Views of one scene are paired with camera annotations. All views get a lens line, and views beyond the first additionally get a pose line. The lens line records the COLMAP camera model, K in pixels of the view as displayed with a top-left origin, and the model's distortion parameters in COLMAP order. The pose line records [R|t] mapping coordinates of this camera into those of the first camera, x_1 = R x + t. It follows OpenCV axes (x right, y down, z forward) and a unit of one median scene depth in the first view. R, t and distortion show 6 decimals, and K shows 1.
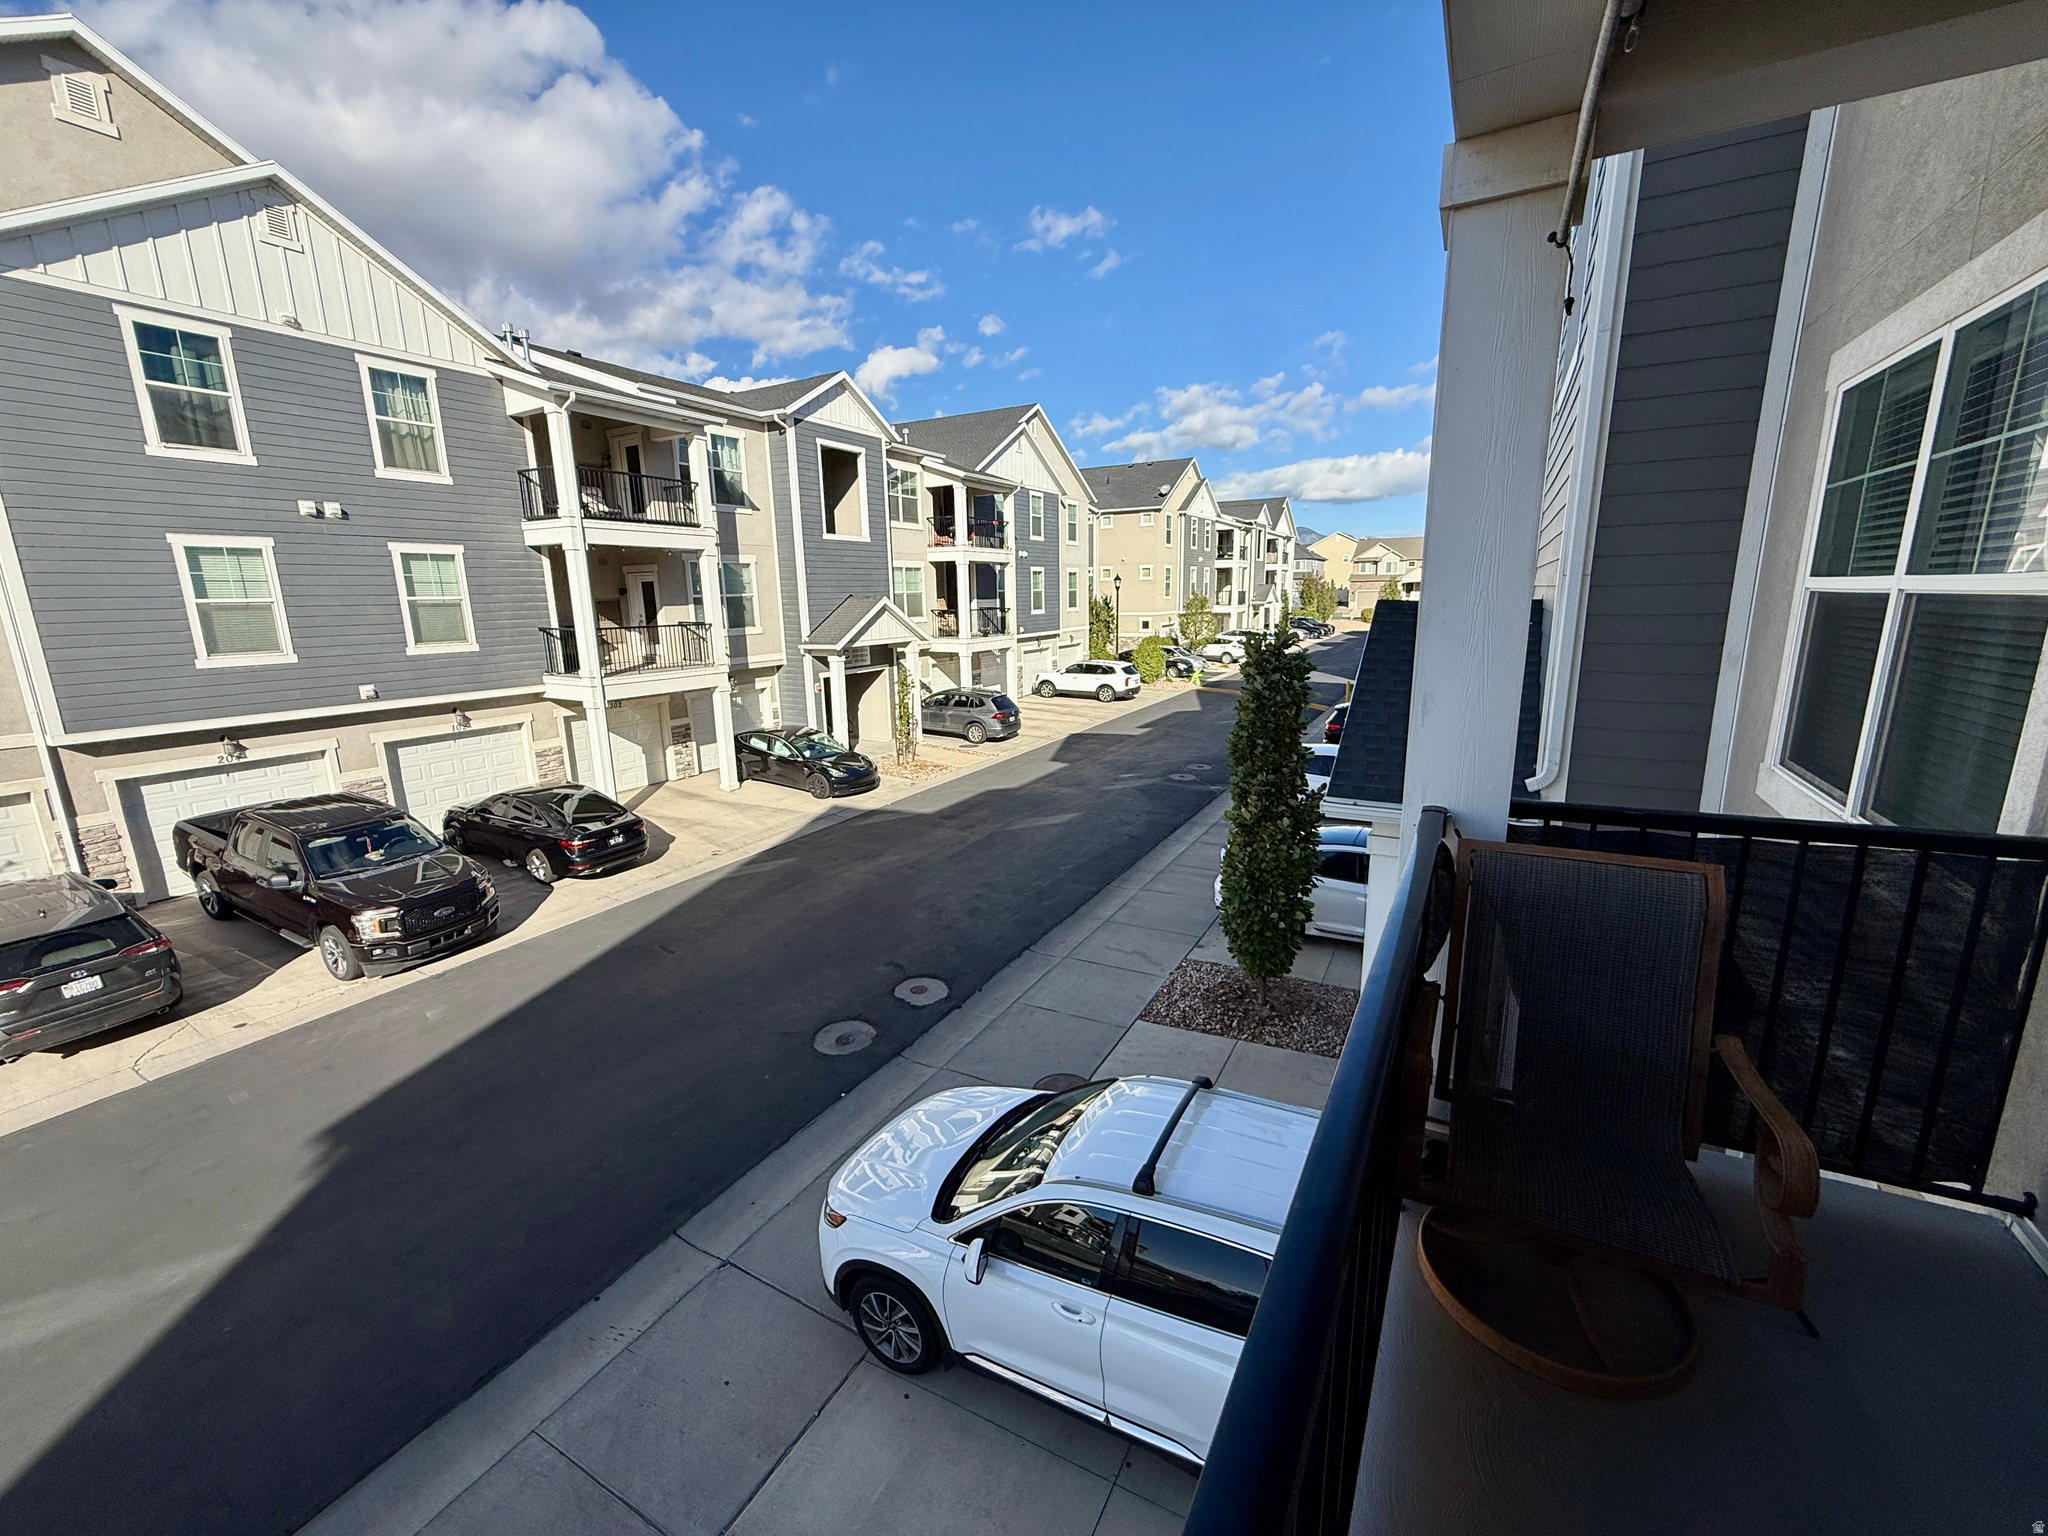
lens RADIAL K [[818.8, 0, 1017.2], [0, 818.8, 770.9], [0, 0, 1]] dist [-0.000003, -0.000094]
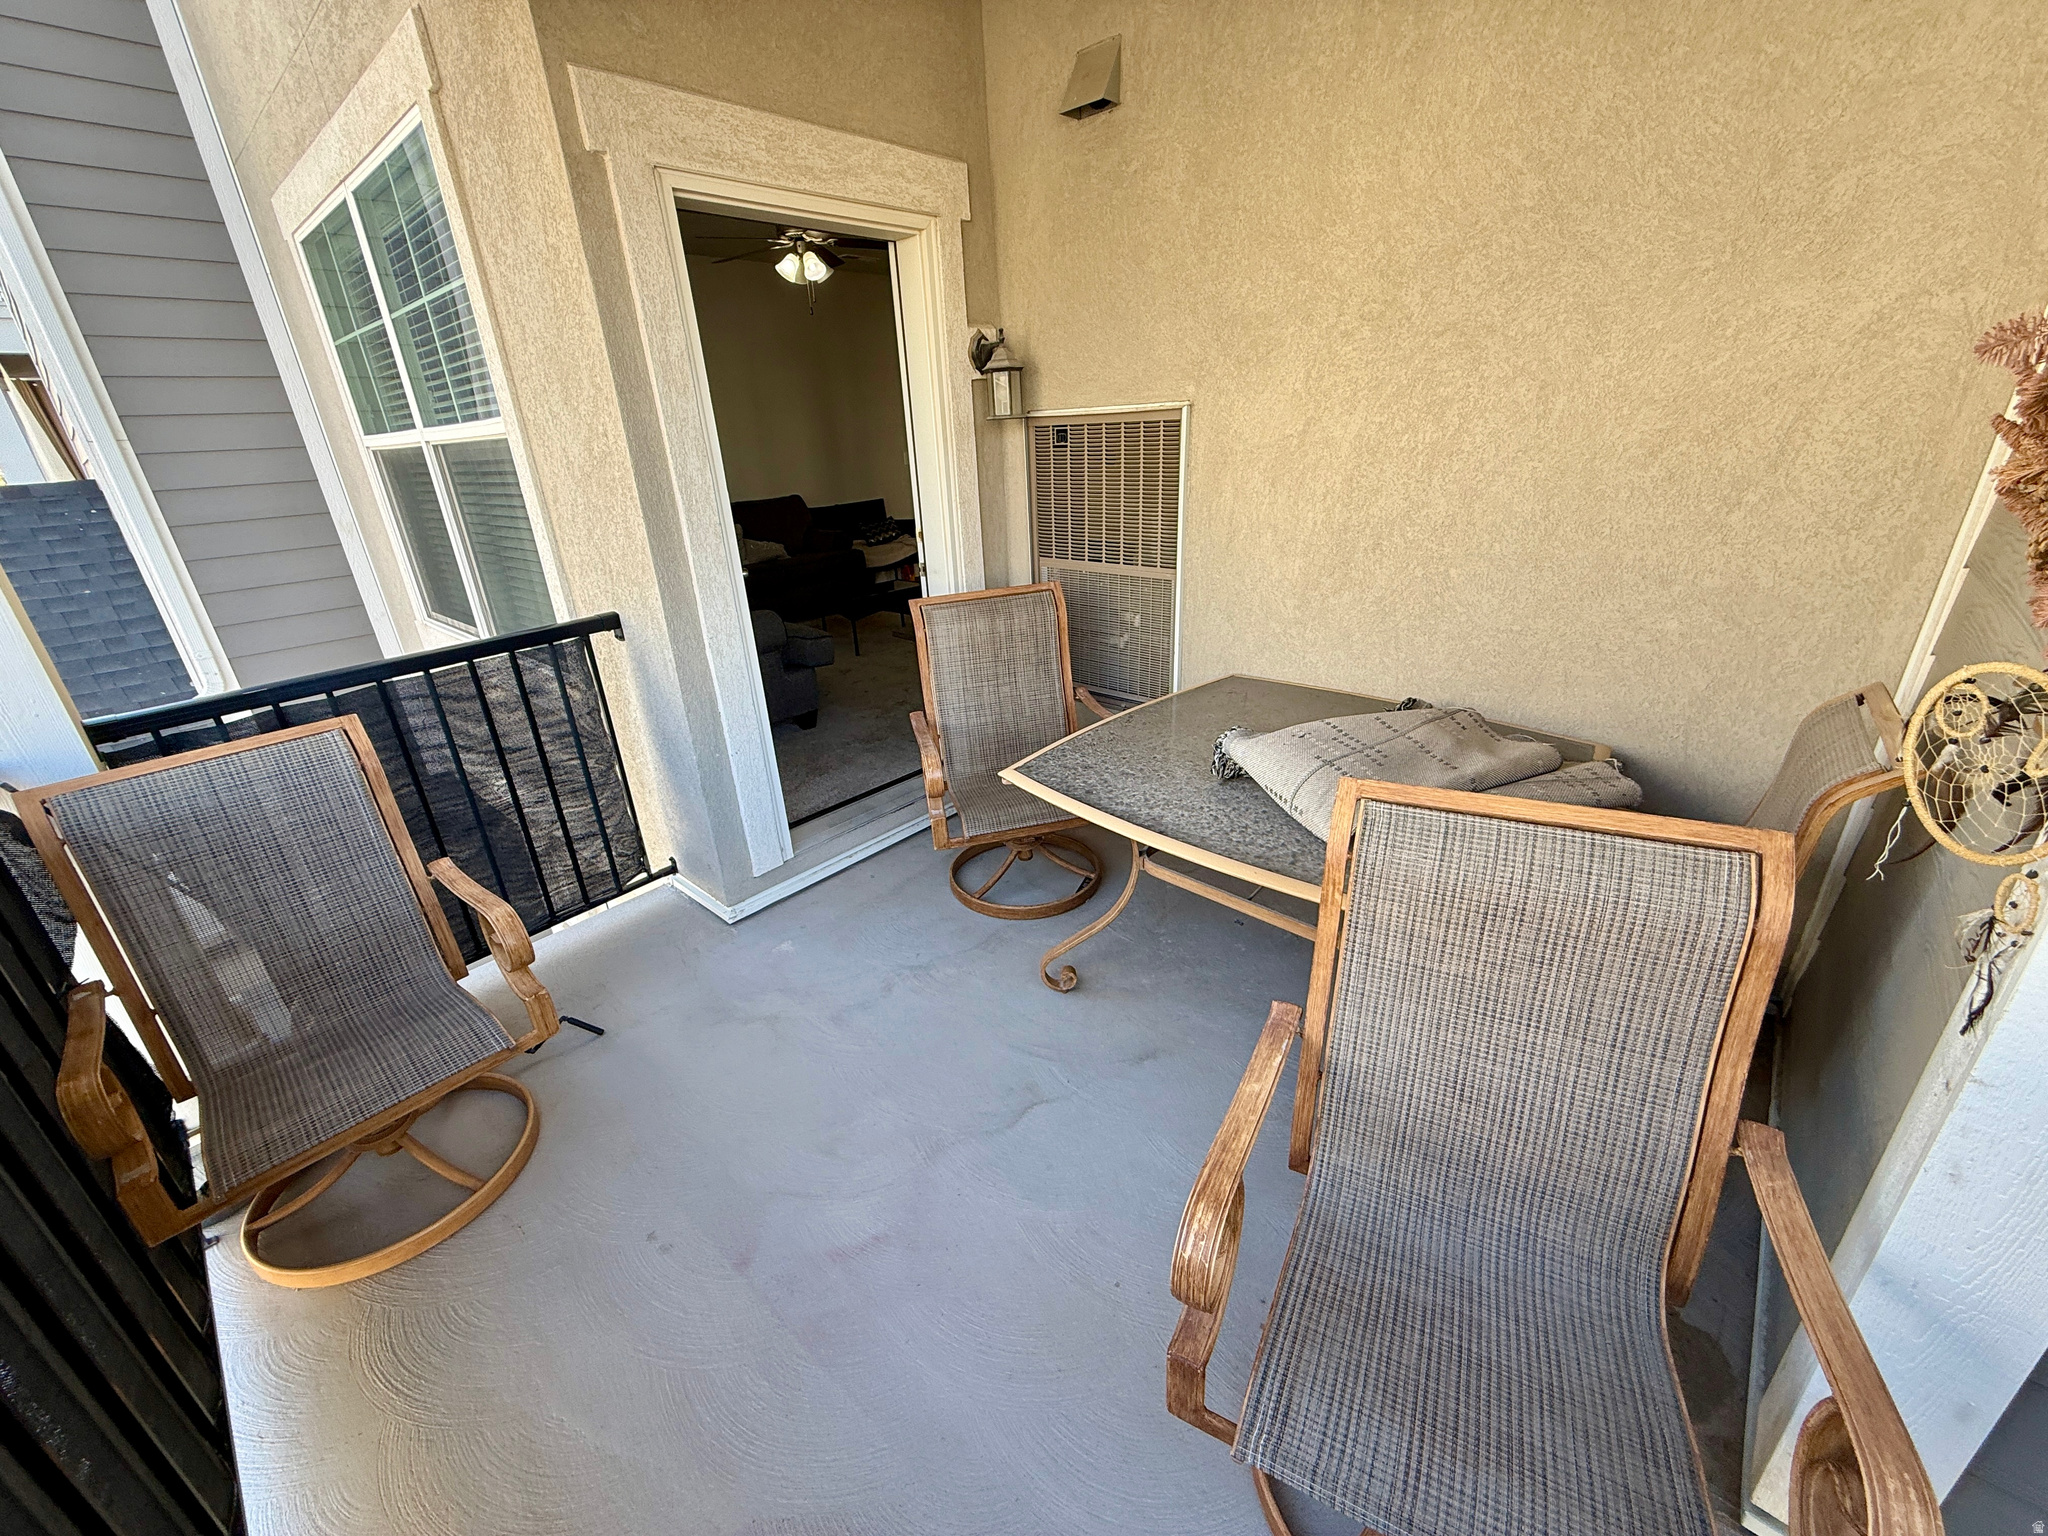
lens RADIAL K [[815.0, 0, 1024.0], [0, 815.0, 768.0], [0, 0, 1]] dist [-0.002095, -0.000232]
pose [[0.223853, -0.369701, 0.901782, 0.106487], [0.254687, 0.915302, 0.312022, 0.066147], [-0.940757, 0.159825, 0.299051, -0.054007]]
